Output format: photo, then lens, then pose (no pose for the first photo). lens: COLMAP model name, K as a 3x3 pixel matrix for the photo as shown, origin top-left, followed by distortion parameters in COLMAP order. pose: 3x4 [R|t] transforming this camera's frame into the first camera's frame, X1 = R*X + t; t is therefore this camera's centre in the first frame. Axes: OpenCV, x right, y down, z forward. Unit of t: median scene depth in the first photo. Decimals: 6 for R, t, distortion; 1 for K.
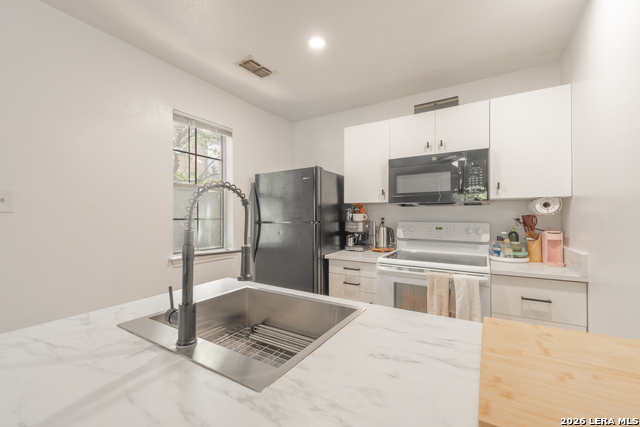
lens RADIAL K [[264.1, 0, 317.0], [0, 264.1, 215.8], [0, 0, 1]] dist [0.001019, 0.000044]
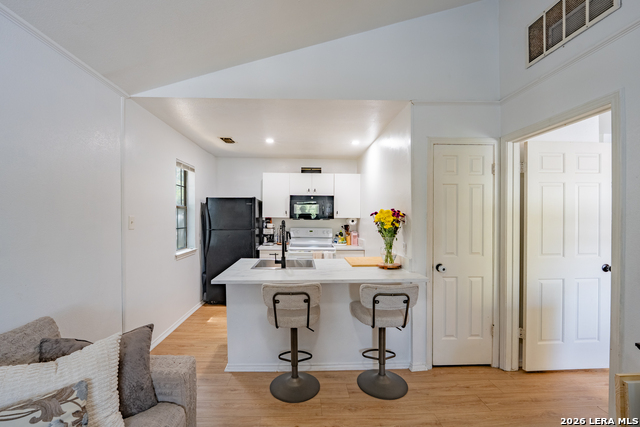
lens RADIAL K [[264.1, 0, 317.0], [0, 264.1, 215.8], [0, 0, 1]] dist [0.001019, 0.000044]
pose [[0.818875, 0.012305, 0.573840, -0.695667], [-0.011750, 0.999920, -0.004674, -0.064606], [-0.573851, -0.002915, 0.818954, -0.701462]]
